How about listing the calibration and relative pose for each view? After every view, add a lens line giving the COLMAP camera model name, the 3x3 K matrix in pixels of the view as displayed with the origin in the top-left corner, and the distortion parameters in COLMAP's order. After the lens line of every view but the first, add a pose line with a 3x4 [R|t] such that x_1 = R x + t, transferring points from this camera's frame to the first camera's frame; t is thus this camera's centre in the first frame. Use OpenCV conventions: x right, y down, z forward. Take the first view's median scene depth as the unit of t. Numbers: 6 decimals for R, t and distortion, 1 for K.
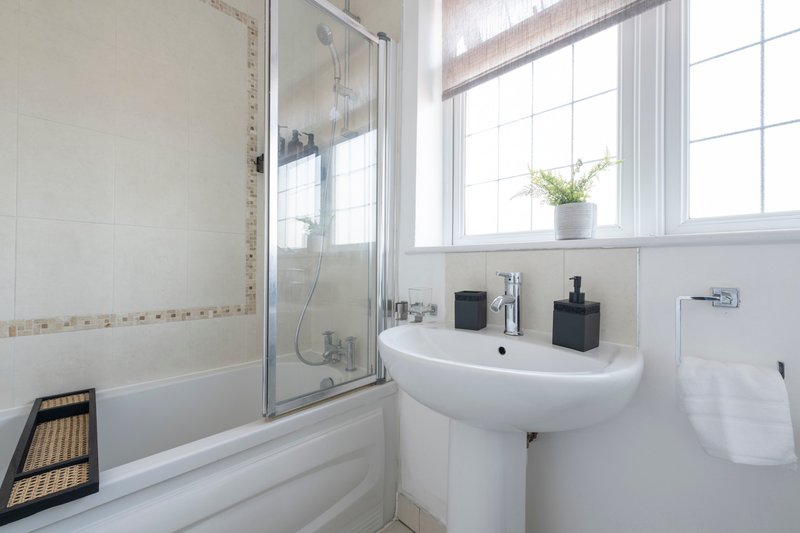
lens RADIAL K [[305.9, 0, 428.9], [0, 305.9, 266.4], [0, 0, 1]] dist [-0.001163, -0.000123]
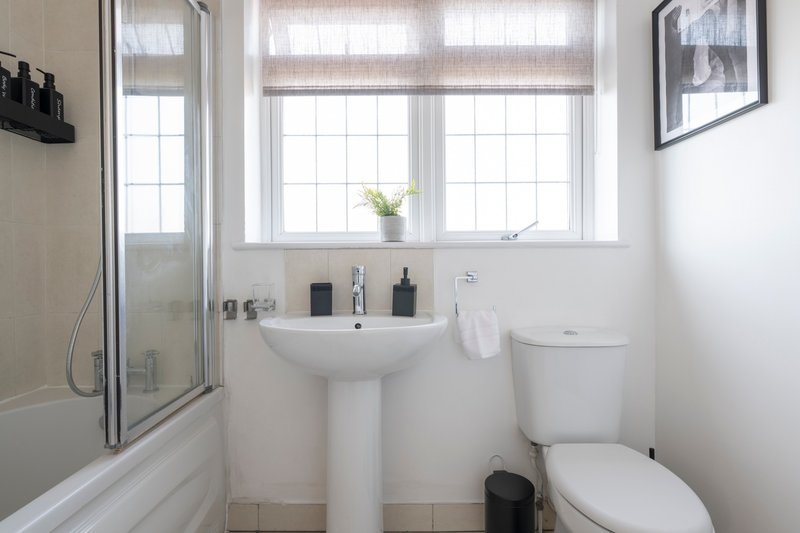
lens RADIAL K [[340.8, 0, 400.0], [0, 340.8, 266.5], [0, 0, 1]] dist [-0.001706, -0.000173]
pose [[0.740309, -0.018959, 0.671999, -0.518116], [0.012224, 0.999817, 0.014742, 0.002945], [-0.672155, -0.002699, 0.740405, -0.163324]]
